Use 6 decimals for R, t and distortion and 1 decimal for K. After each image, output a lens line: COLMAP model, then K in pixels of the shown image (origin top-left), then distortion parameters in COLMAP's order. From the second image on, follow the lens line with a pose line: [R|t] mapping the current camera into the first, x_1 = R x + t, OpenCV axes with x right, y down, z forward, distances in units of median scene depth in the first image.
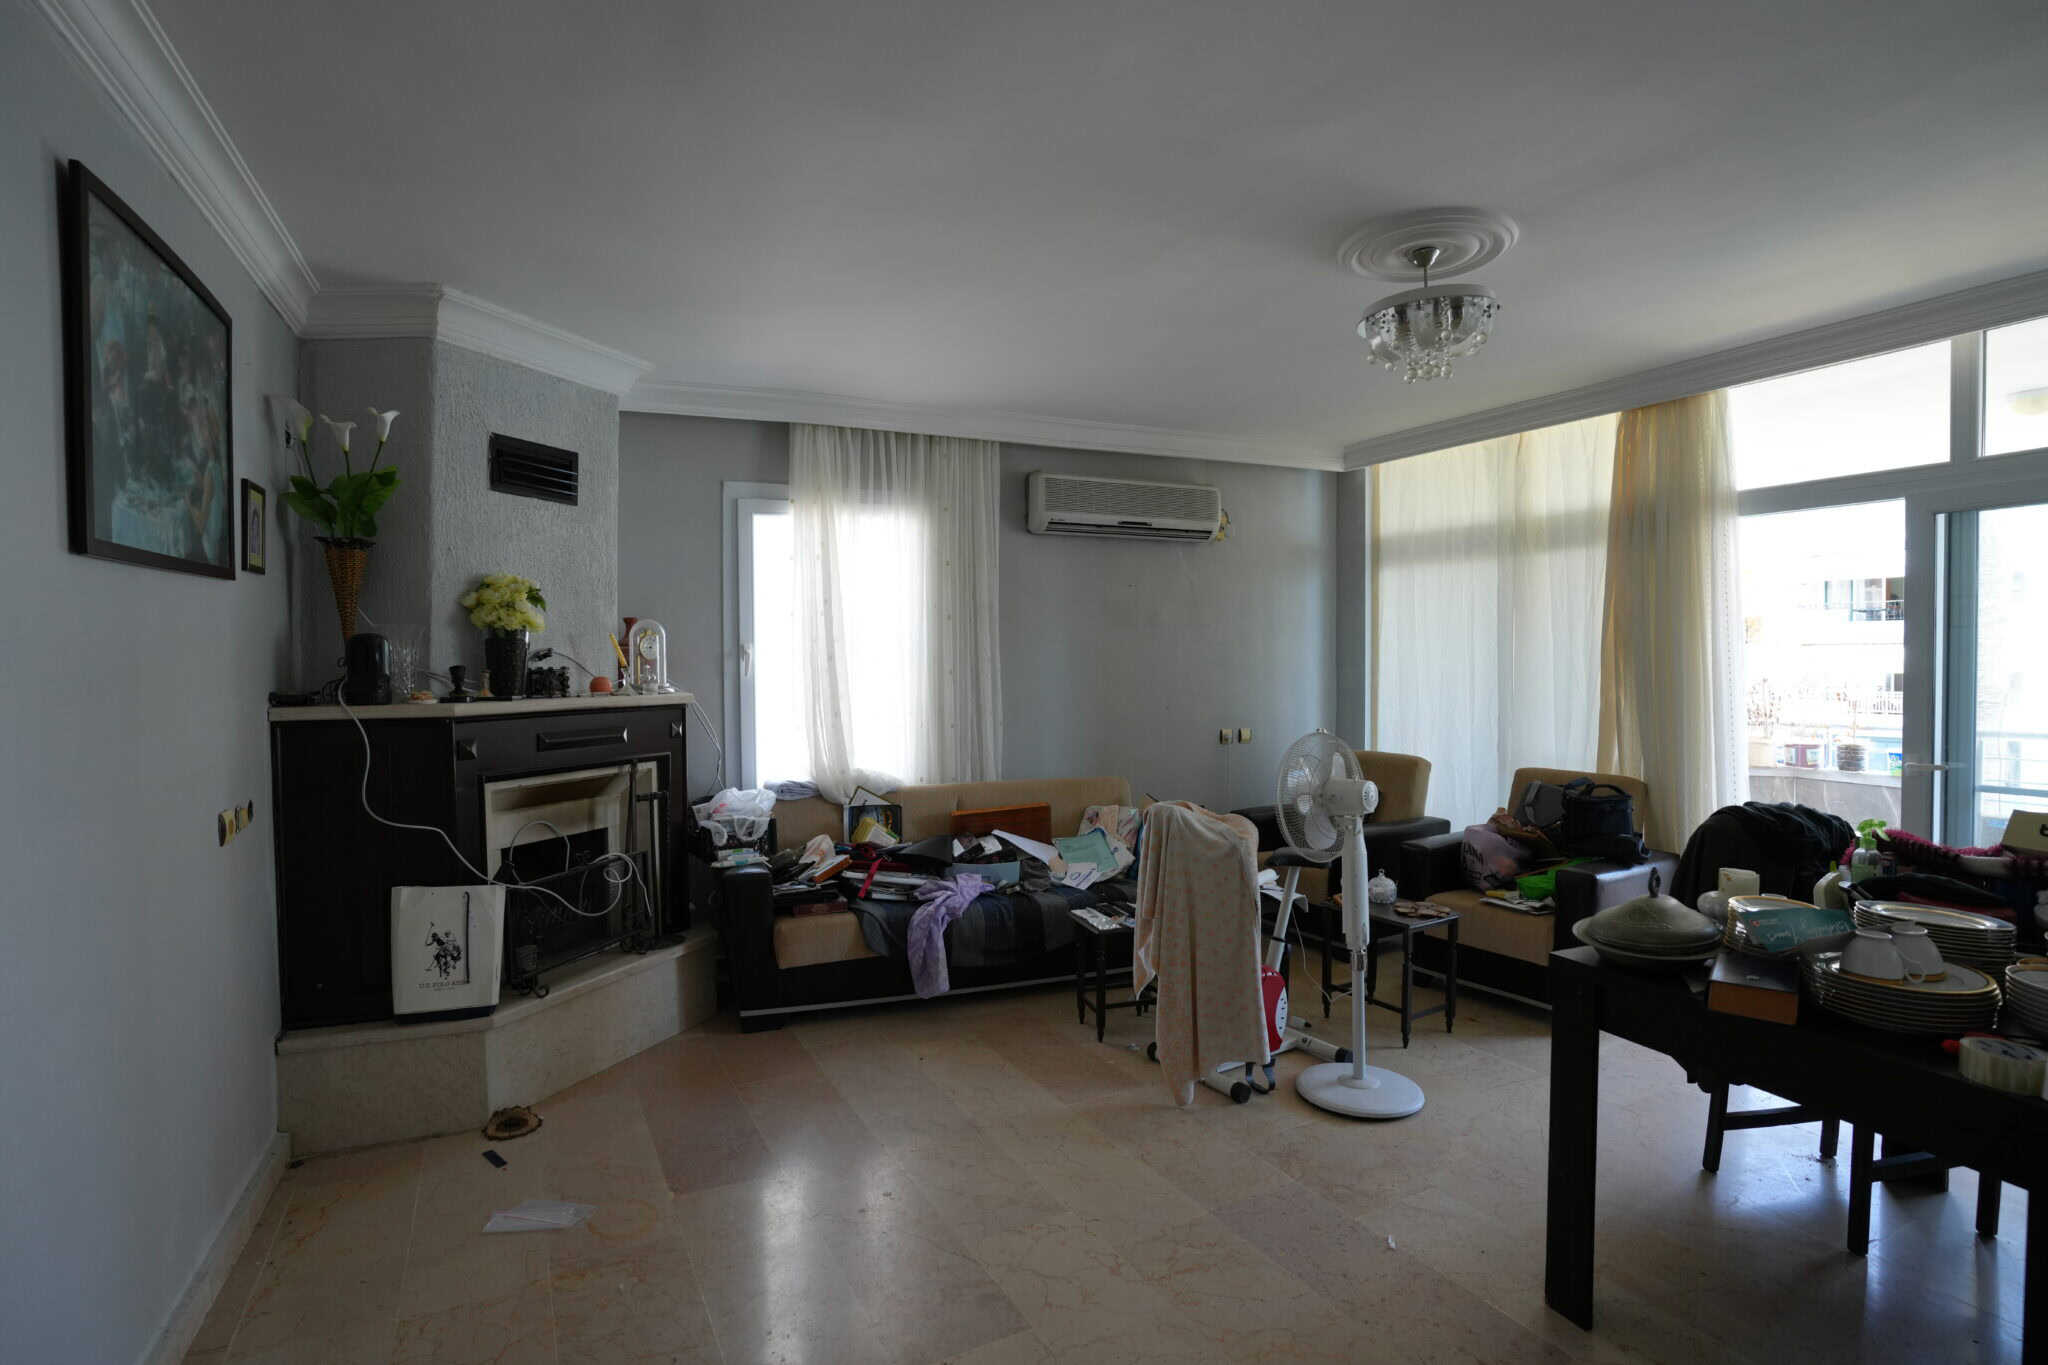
lens RADIAL K [[1004.4, 0, 1020.8], [0, 1004.4, 680.8], [0, 0, 1]] dist [-0.074170, 0.036552]
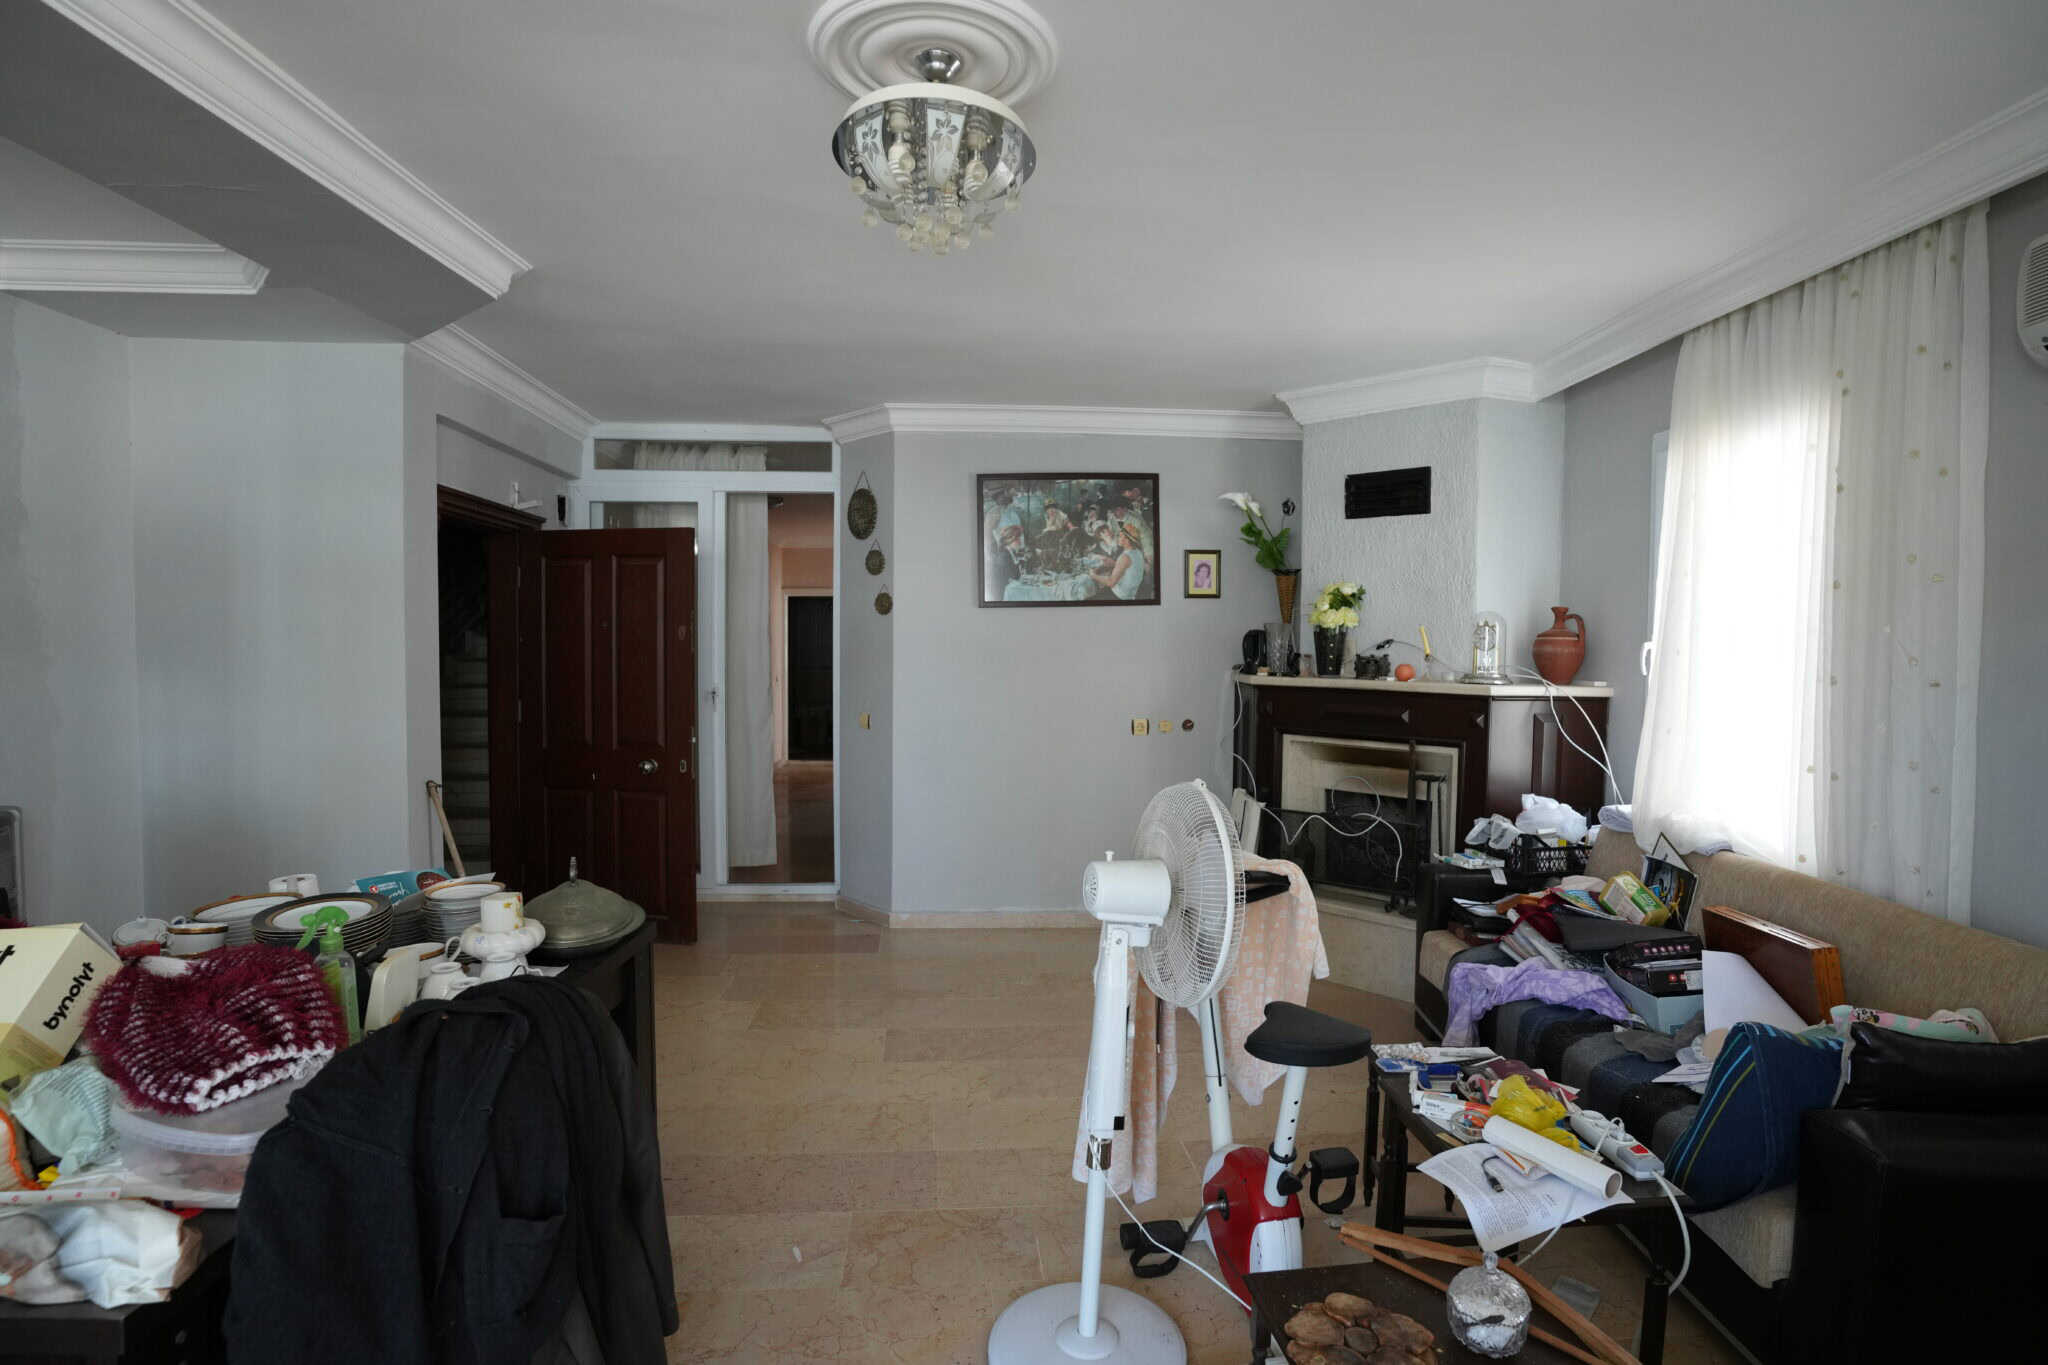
lens RADIAL K [[1004.4, 0, 1020.8], [0, 1004.4, 680.8], [0, 0, 1]] dist [-0.074170, 0.036552]
pose [[-0.384204, 0.046205, -0.922092, 0.790408], [-0.021526, 0.998027, 0.058979, -0.042266], [0.922997, 0.042509, -0.382451, 1.014543]]
